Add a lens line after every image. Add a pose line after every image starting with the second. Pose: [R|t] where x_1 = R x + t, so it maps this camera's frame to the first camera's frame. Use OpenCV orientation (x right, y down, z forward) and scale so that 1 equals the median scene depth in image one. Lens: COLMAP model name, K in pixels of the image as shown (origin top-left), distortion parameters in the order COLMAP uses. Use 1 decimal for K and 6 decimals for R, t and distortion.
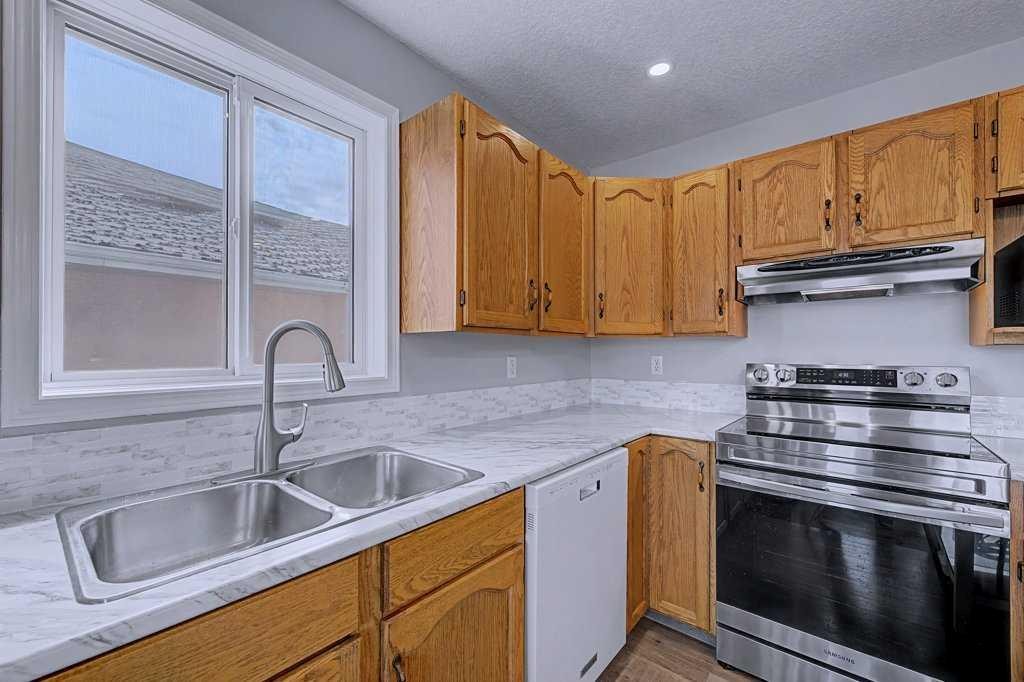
lens RADIAL K [[418.9, 0, 512.4], [0, 418.9, 344.0], [0, 0, 1]] dist [-0.002944, -0.000268]
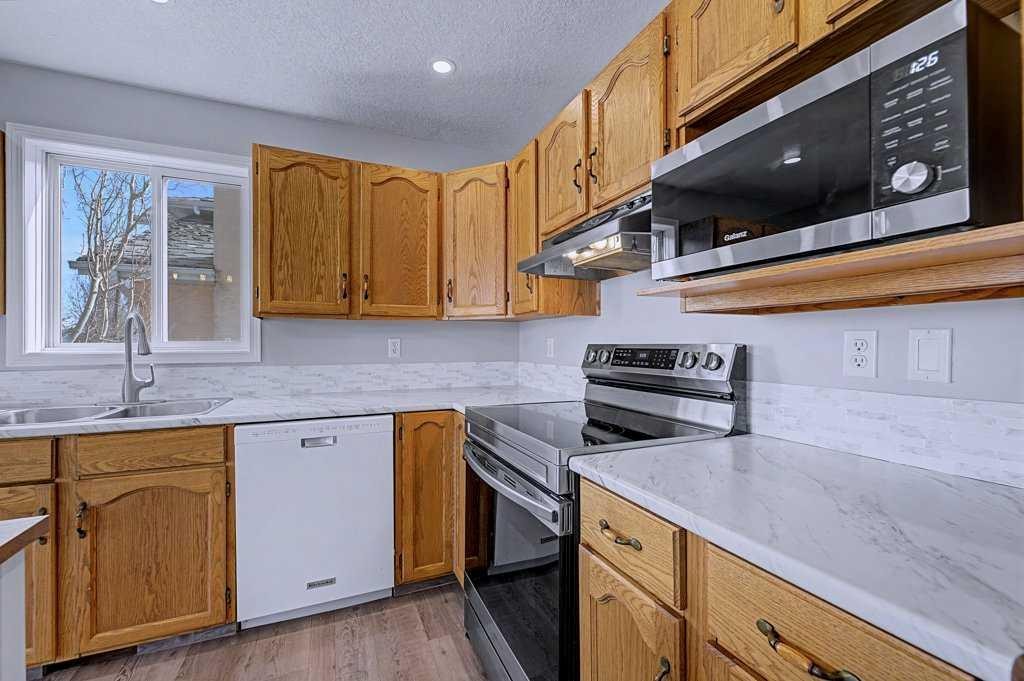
lens RADIAL K [[418.9, 0, 514.4], [0, 418.9, 339.0], [0, 0, 1]] dist [-0.002944, -0.000268]
pose [[0.894785, -0.007450, -0.446435, 1.048533], [0.009512, 0.999952, 0.002378, 0.040091], [0.446396, -0.006374, 0.894813, 0.129078]]
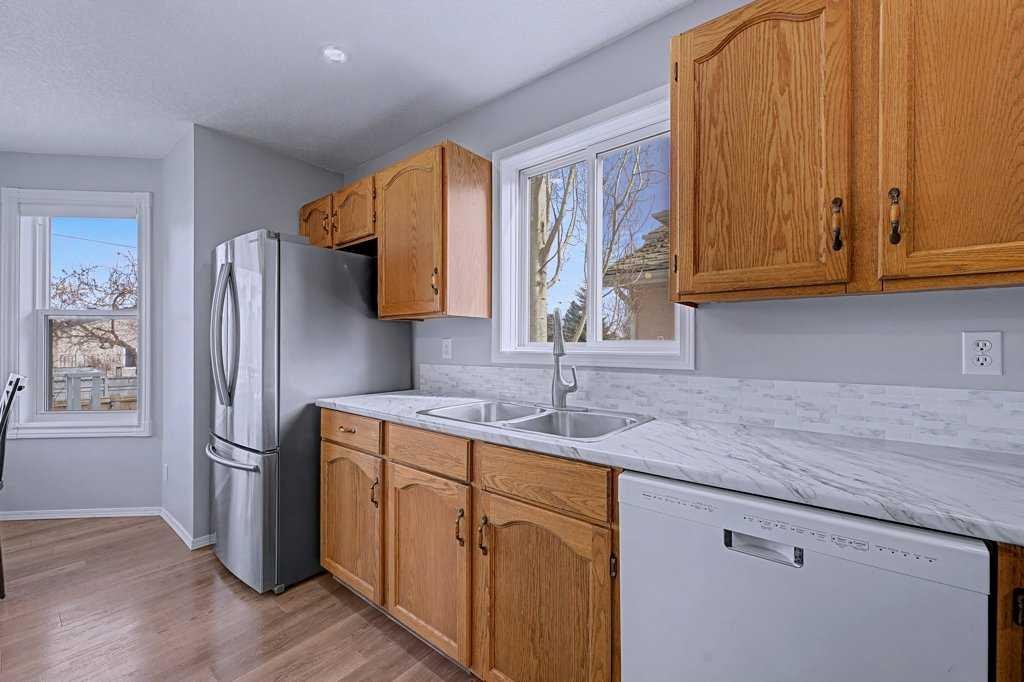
lens RADIAL K [[418.9, 0, 493.0], [0, 418.9, 346.5], [0, 0, 1]] dist [-0.002944, -0.000268]
pose [[-0.008733, 0.003463, -0.999956, 0.650007], [0.011063, 0.999933, 0.003366, 0.049762], [0.999901, -0.011033, -0.008771, 0.525675]]
